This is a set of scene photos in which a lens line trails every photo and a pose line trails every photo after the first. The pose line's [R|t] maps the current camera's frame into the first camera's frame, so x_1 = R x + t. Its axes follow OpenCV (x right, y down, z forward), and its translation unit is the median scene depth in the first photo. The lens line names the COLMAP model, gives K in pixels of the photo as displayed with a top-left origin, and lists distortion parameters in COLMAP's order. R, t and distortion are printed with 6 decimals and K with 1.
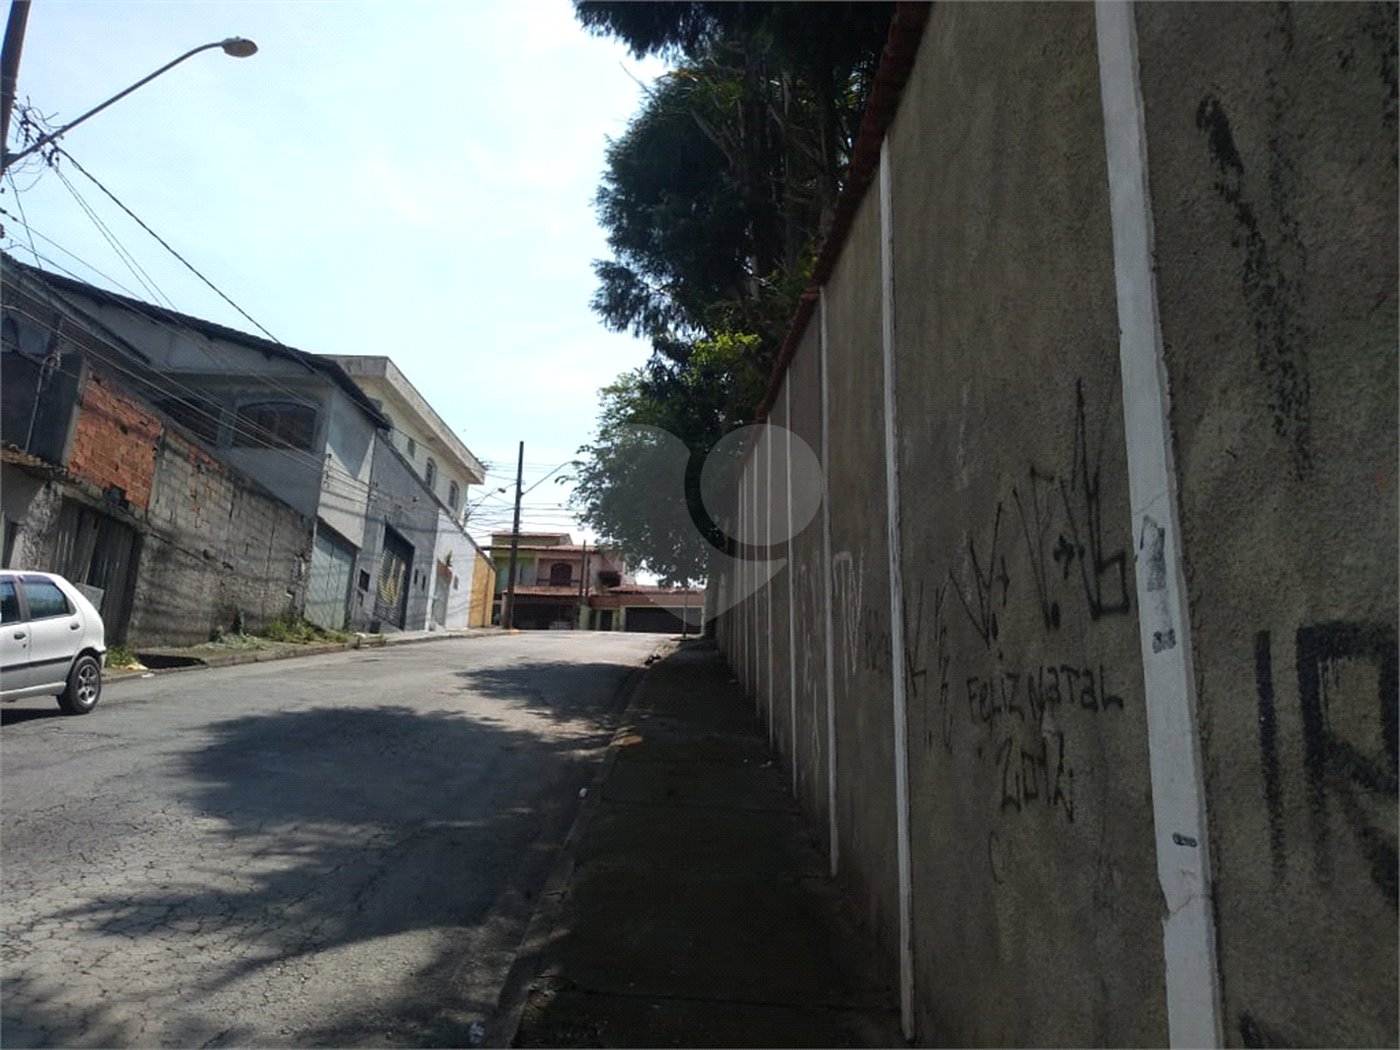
lens RADIAL K [[1096.1, 0, 707.1], [0, 1096.1, 531.5], [0, 0, 1]] dist [0.063600, -0.150772]
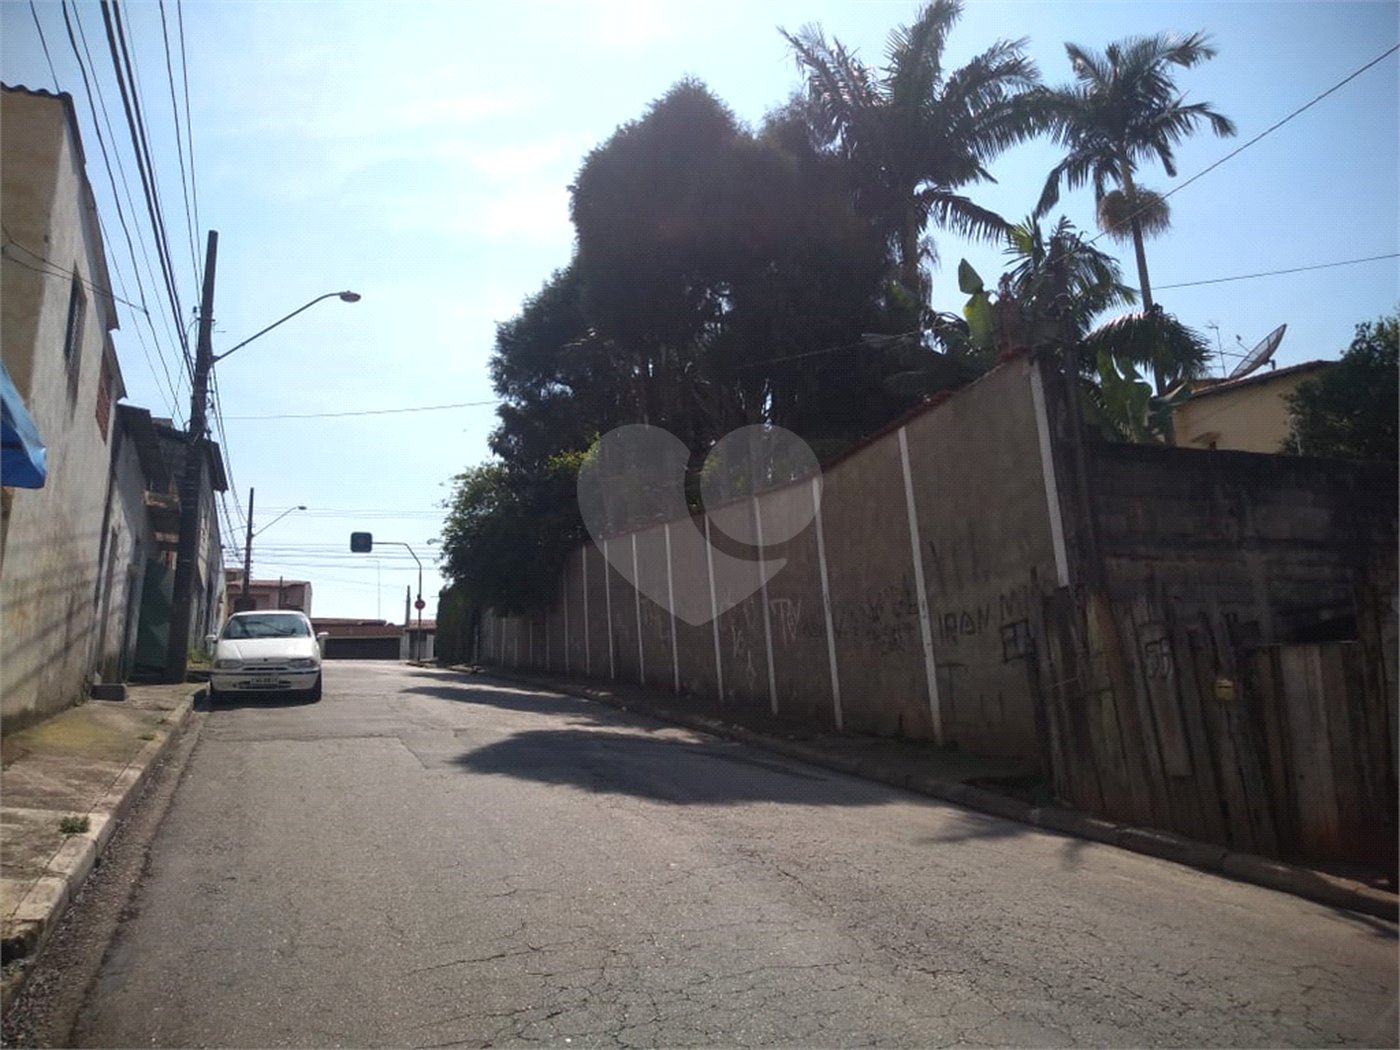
lens RADIAL K [[1096.1, 0, 707.1], [0, 1096.1, 531.5], [0, 0, 1]] dist [0.063600, -0.150772]
pose [[0.937192, 0.009868, 0.348675, -2.473724], [-0.000828, 0.999660, -0.026067, -0.193581], [-0.348813, 0.024141, 0.936881, -3.773736]]
